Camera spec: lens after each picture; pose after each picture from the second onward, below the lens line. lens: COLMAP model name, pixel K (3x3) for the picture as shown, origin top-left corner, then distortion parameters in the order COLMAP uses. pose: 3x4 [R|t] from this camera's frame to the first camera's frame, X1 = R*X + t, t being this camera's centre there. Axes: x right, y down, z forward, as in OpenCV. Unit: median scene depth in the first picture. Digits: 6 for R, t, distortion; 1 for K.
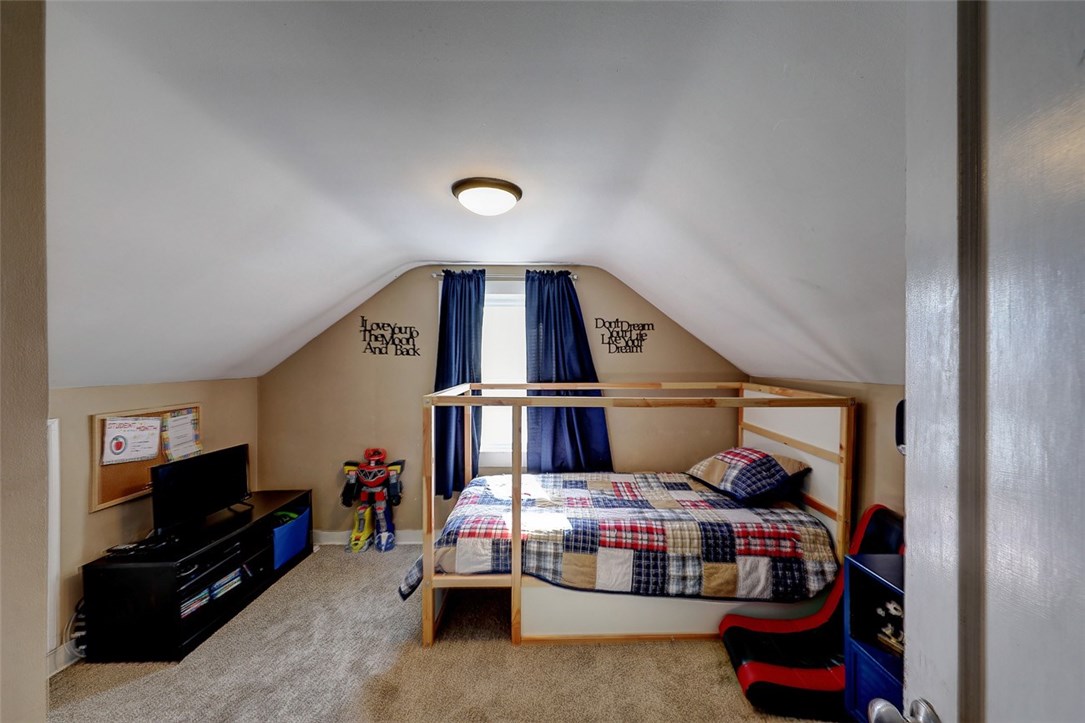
lens RADIAL K [[409.4, 0, 542.9], [0, 409.4, 368.5], [0, 0, 1]] dist [0.004847, -0.001000]
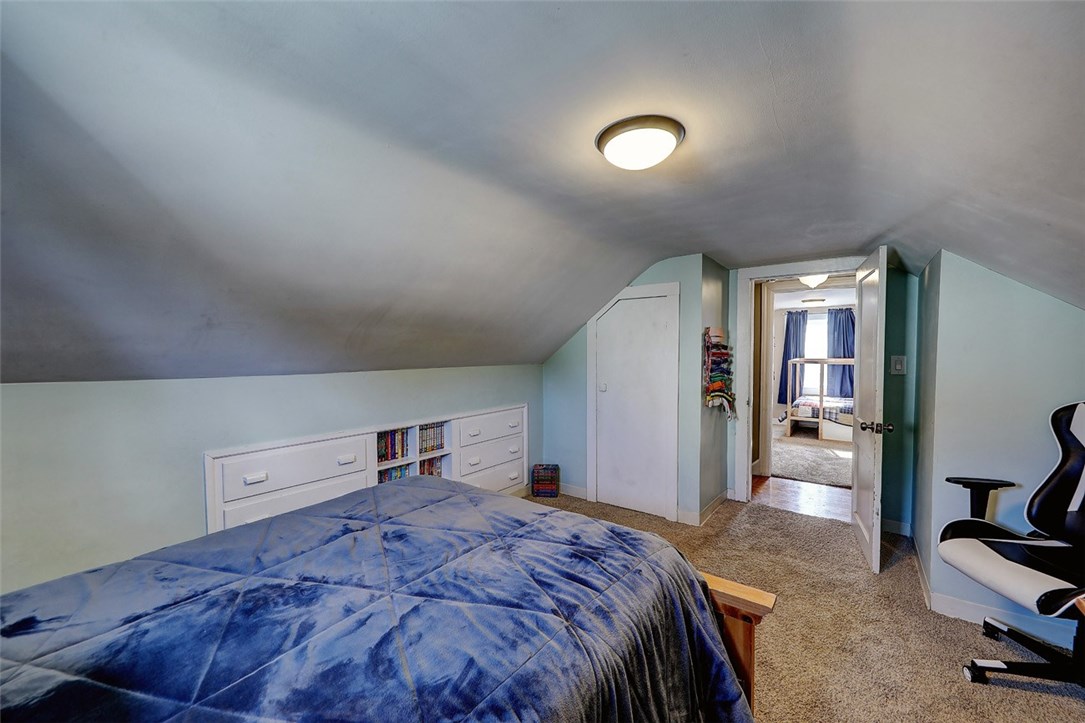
lens RADIAL K [[409.4, 0, 559.8], [0, 409.4, 365.2], [0, 0, 1]] dist [0.004847, -0.001000]
pose [[0.806017, 0.019399, -0.591574, 0.166655], [0.004665, 0.999223, 0.039124, -0.031717], [0.591874, -0.034295, 0.805301, -2.598343]]
